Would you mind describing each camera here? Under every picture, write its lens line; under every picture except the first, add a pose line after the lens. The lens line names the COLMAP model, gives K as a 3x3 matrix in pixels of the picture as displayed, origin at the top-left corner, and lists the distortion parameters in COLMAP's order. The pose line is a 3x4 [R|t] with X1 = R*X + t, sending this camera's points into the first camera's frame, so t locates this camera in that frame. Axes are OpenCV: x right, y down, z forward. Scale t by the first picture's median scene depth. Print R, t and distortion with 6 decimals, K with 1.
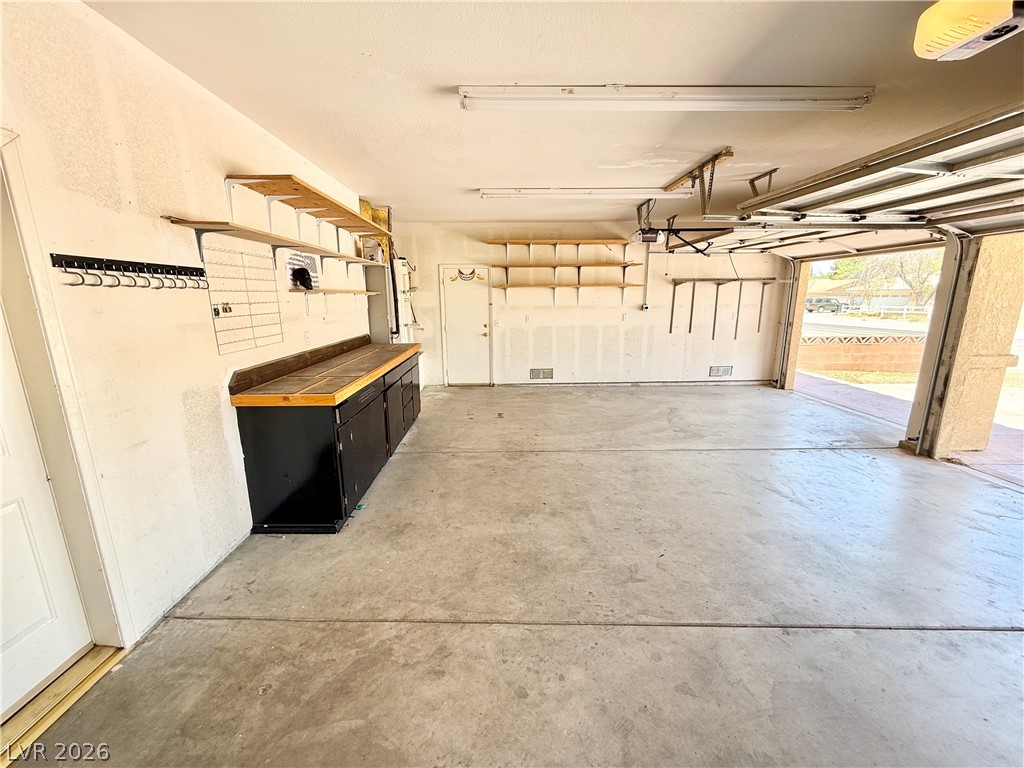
lens RADIAL K [[408.5, 0, 504.8], [0, 408.5, 385.3], [0, 0, 1]] dist [0.001656, 0.000484]
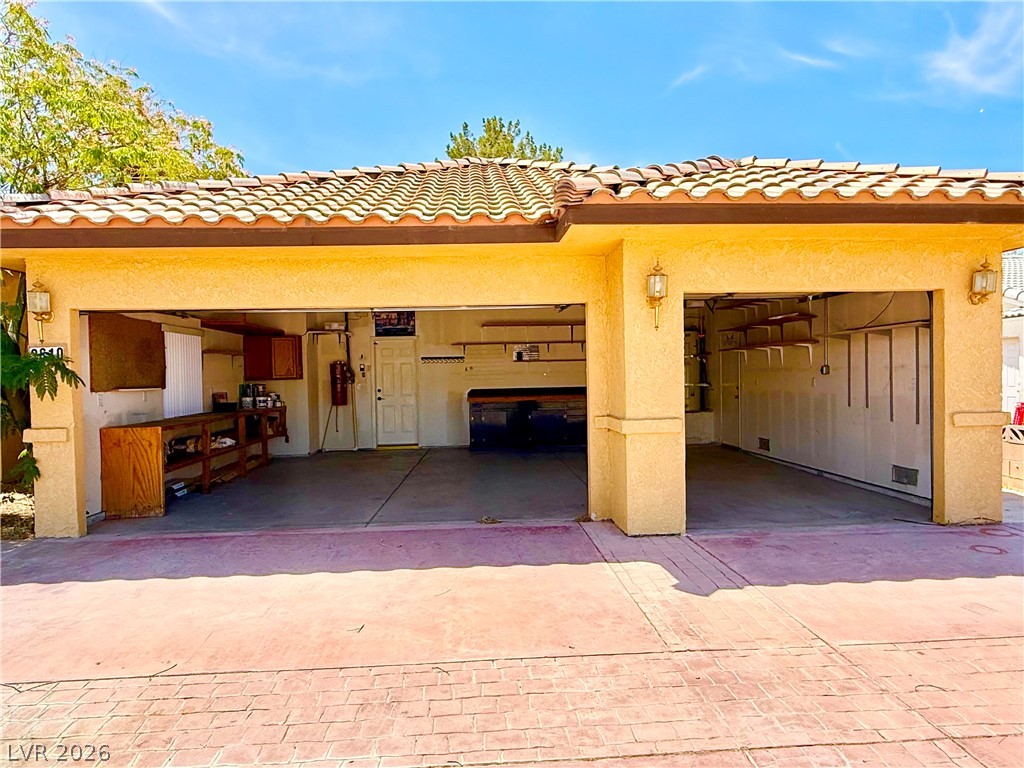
lens RADIAL K [[631.2, 0, 510.7], [0, 631.2, 386.1], [0, 0, 1]] dist [0.003145, 0.000931]
pose [[0.046631, 0.021370, -0.998684, 3.448678], [-0.197479, 0.980237, 0.011755, -0.144903], [0.979197, 0.196671, 0.049930, 0.909159]]
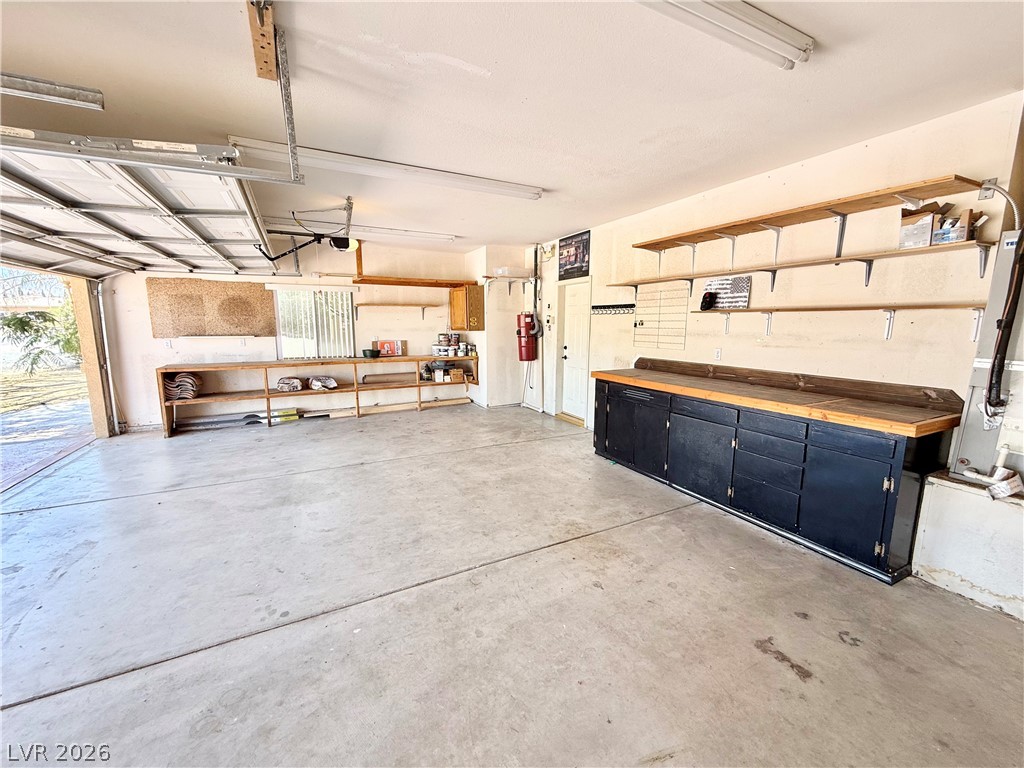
lens RADIAL K [[408.5, 0, 511.4], [0, 408.5, 381.5], [0, 0, 1]] dist [0.001656, 0.000484]
pose [[-0.895223, 0.066952, -0.440560, 0.598671], [-0.095324, 0.936992, 0.336094, -0.433460], [0.435304, 0.342875, -0.832435, 2.025720]]
